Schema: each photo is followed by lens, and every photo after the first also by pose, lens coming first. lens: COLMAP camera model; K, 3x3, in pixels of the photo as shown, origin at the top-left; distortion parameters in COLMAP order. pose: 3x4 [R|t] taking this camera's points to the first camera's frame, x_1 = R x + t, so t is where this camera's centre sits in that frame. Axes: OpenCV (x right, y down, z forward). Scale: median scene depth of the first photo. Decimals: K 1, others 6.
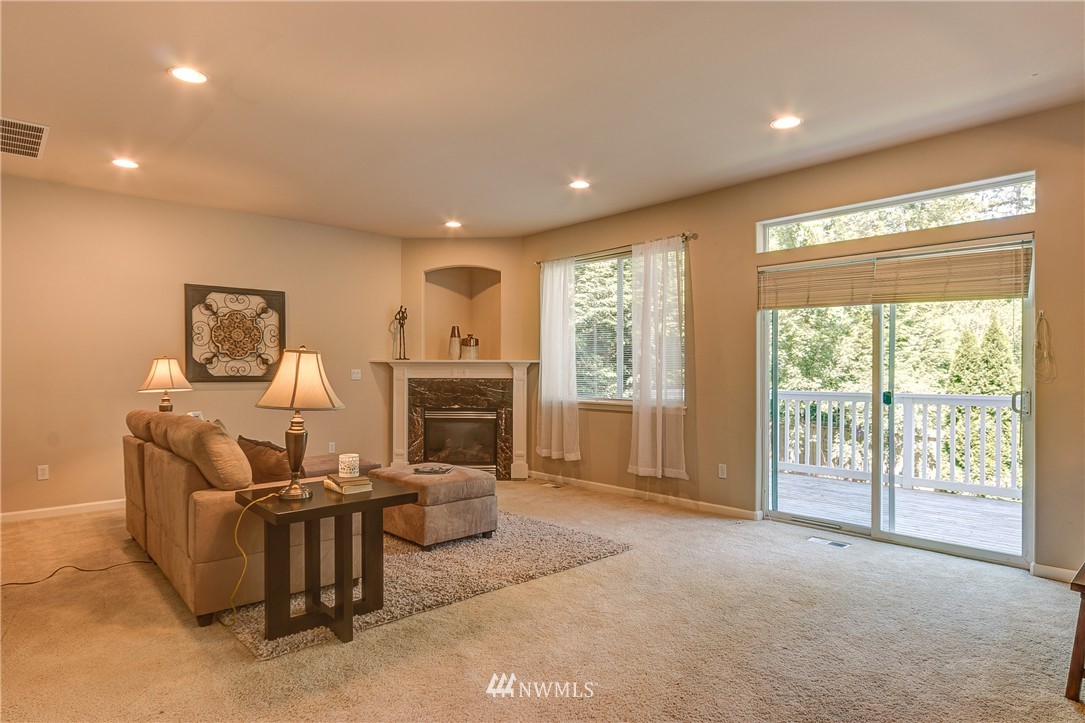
lens RADIAL K [[619.1, 0, 542.5], [0, 619.1, 370.1], [0, 0, 1]] dist [0.000179, 0.000430]
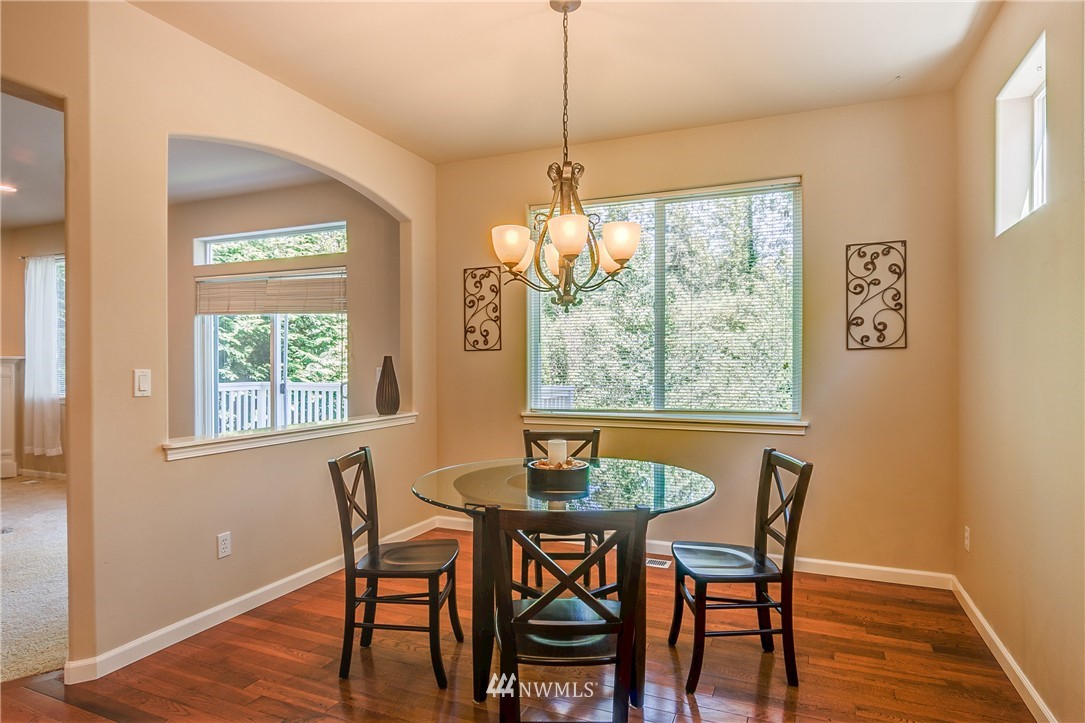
lens RADIAL K [[619.1, 0, 542.5], [0, 619.1, 370.1], [0, 0, 1]] dist [0.000179, 0.000430]
pose [[0.911738, -0.005644, 0.410733, 0.475636], [0.002379, 0.999961, 0.008460, -0.001266], [-0.410765, -0.006736, 0.911716, -0.334784]]
